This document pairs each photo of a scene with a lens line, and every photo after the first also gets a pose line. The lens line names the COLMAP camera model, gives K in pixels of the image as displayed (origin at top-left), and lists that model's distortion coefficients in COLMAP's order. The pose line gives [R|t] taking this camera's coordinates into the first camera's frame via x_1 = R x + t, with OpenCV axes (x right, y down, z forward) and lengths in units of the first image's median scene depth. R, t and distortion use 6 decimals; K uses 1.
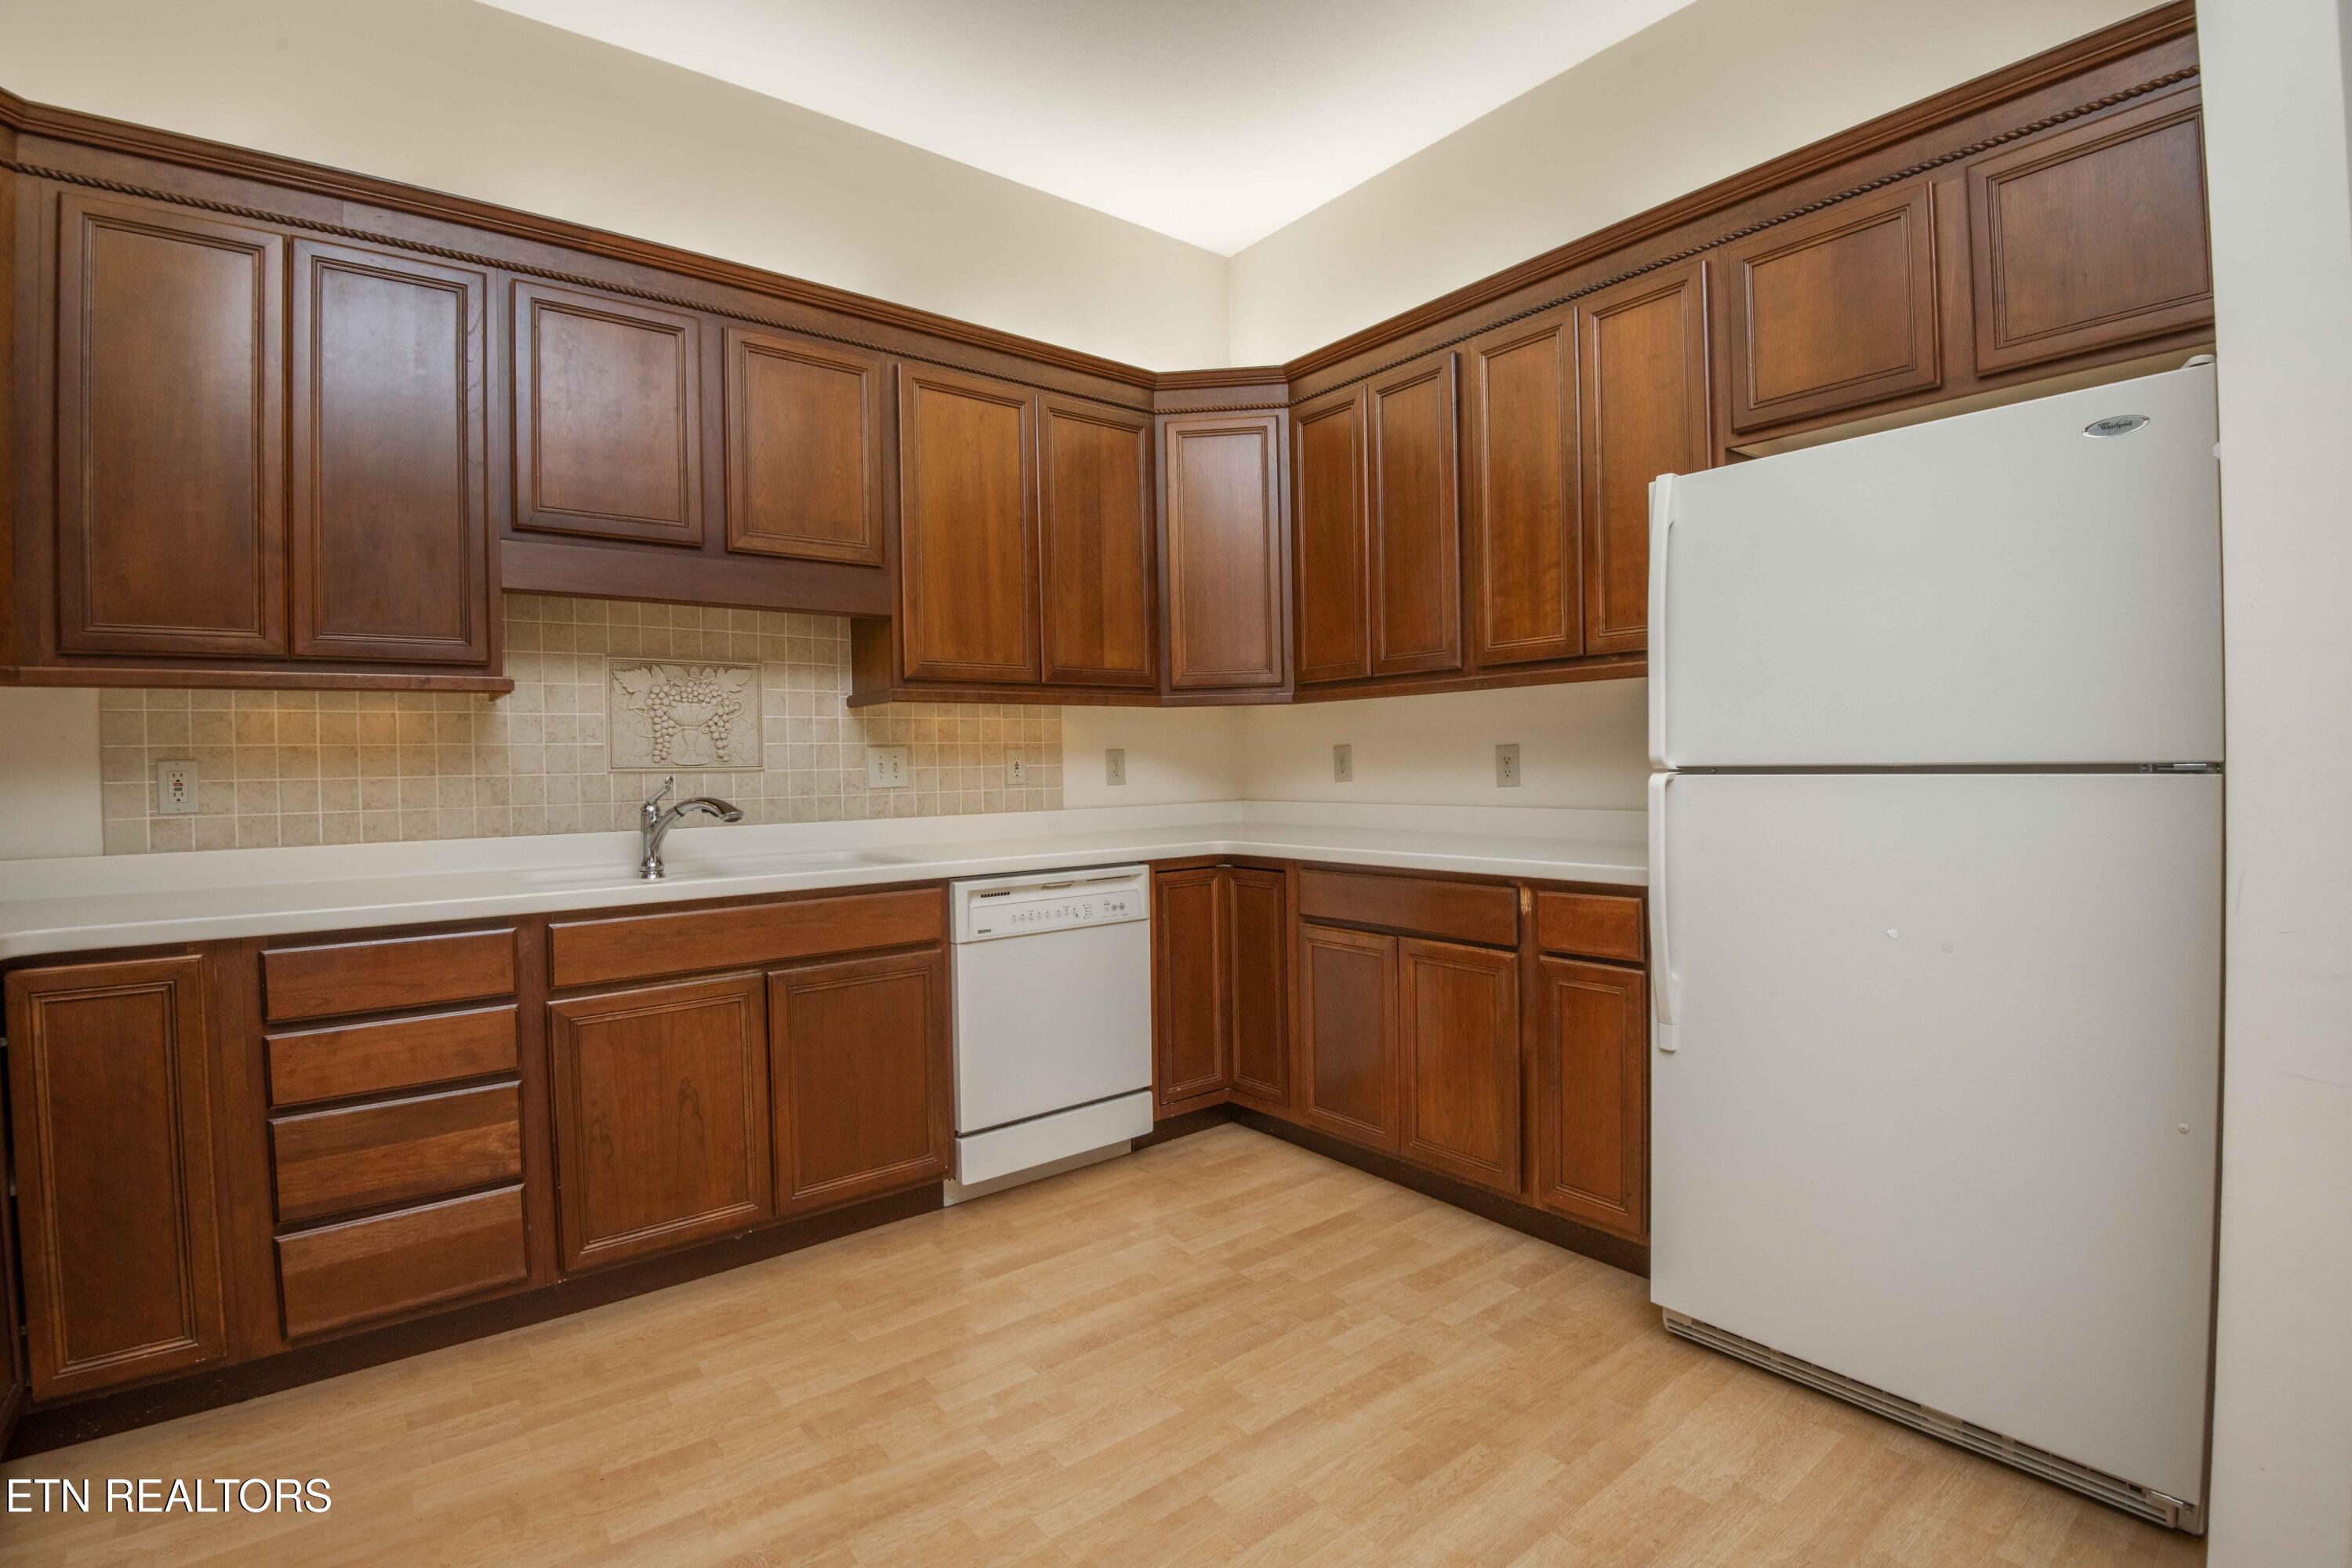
lens RADIAL K [[1092.9, 0, 1182.6], [0, 1092.9, 779.0], [0, 0, 1]] dist [0.000279, -0.025560]
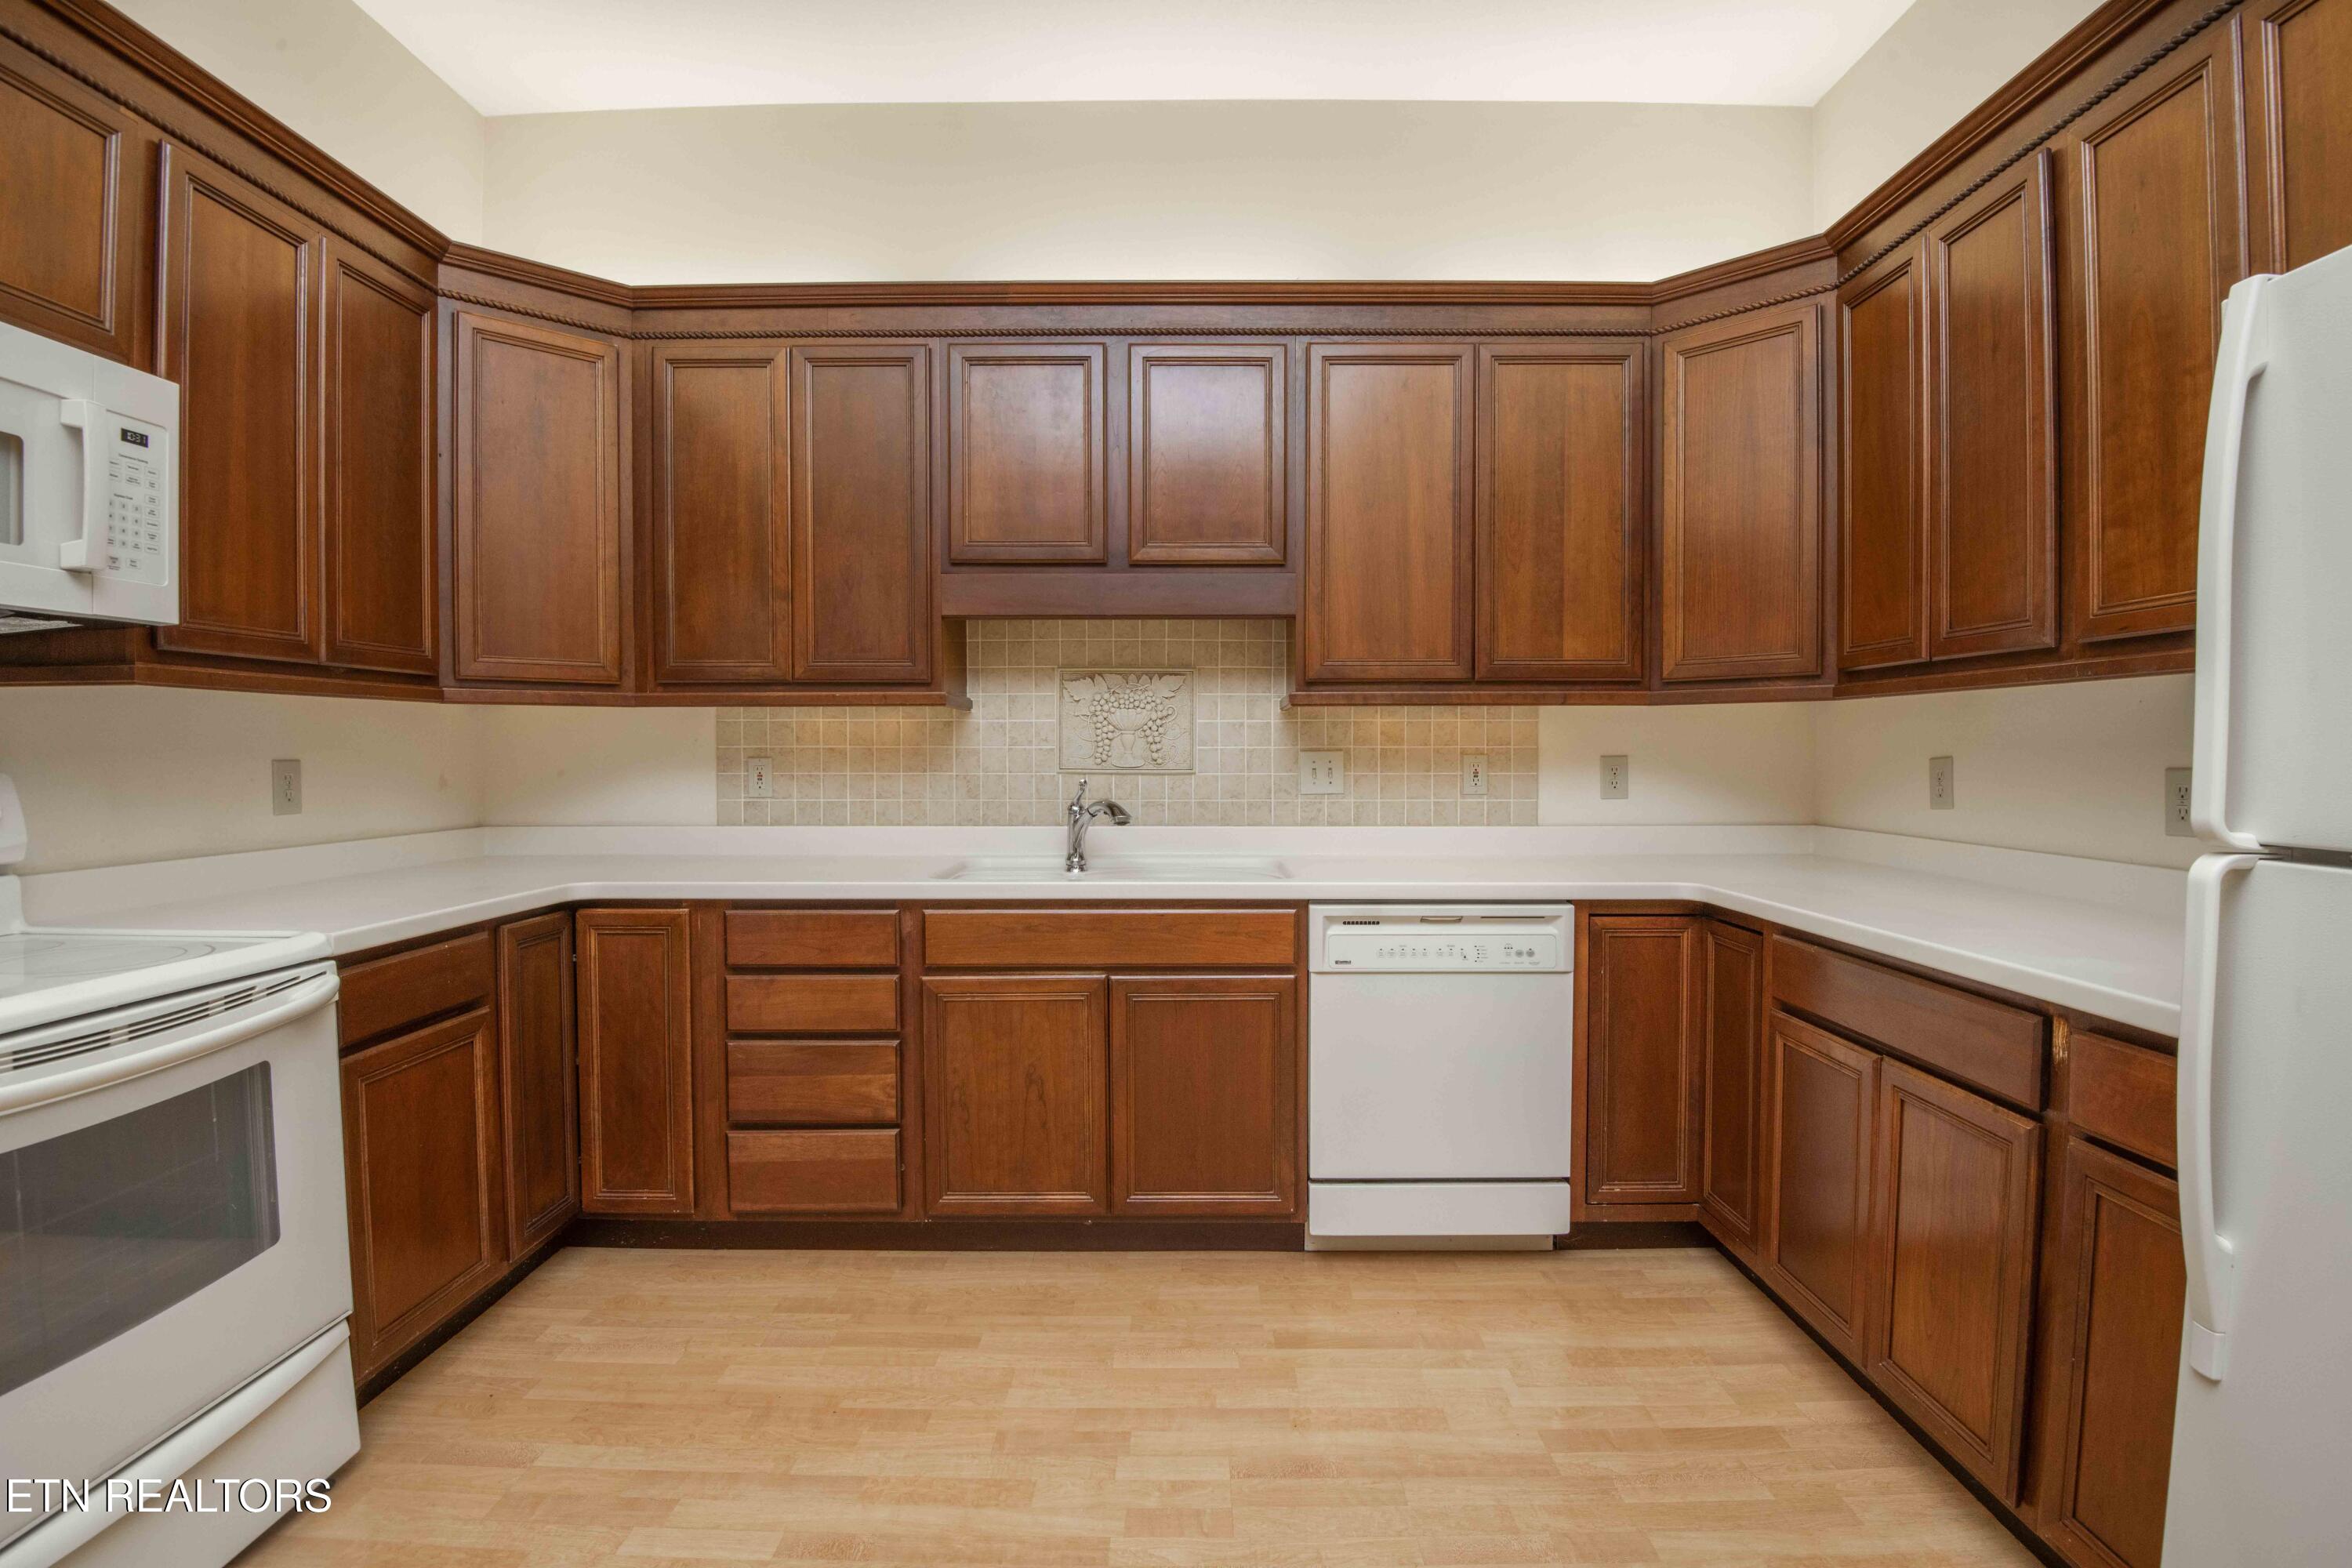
lens RADIAL K [[1092.9, 0, 1182.6], [0, 1092.9, 779.0], [0, 0, 1]] dist [0.000279, -0.025560]
pose [[0.780703, 0.034275, -0.623961, 0.270141], [-0.023456, 0.999398, 0.025549, -0.031431], [0.624462, -0.005311, 0.781037, 0.212734]]
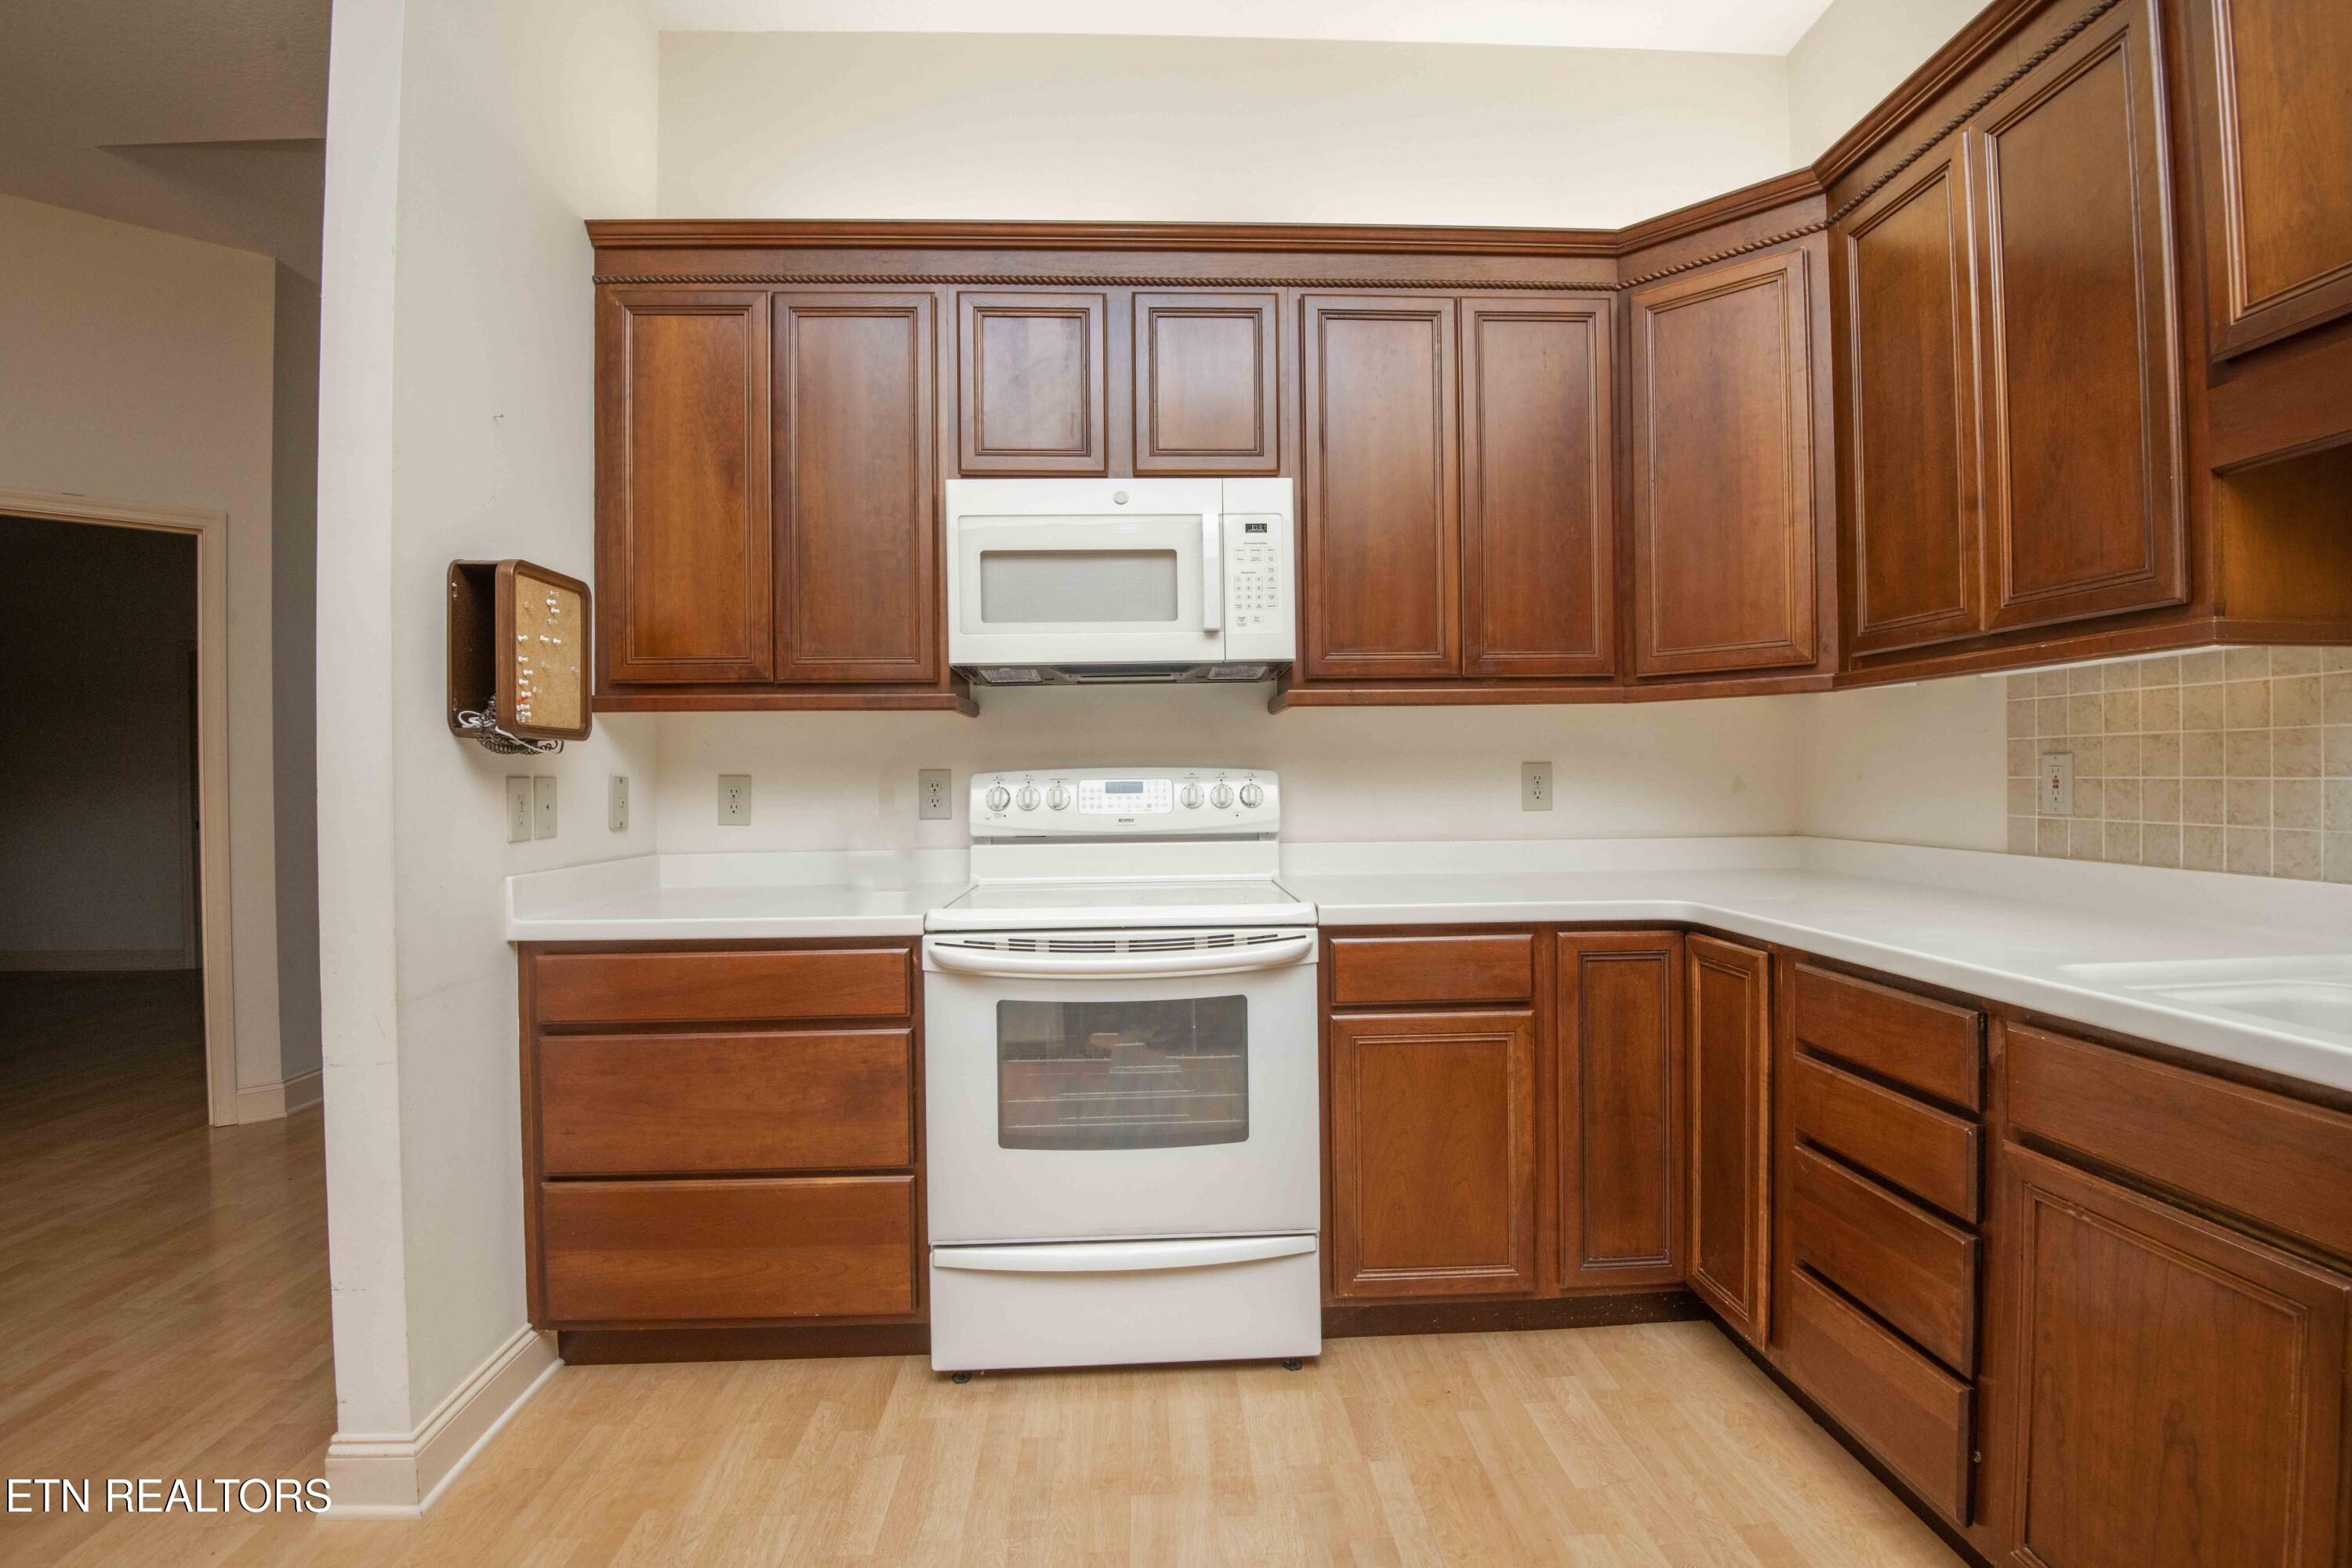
lens RADIAL K [[1092.9, 0, 1182.6], [0, 1092.9, 779.0], [0, 0, 1]] dist [0.000279, -0.025560]
pose [[-0.583440, 0.028269, -0.811664, 0.159235], [0.009910, 0.999567, 0.027689, -0.023172], [0.812096, 0.008111, -0.583468, 0.763817]]
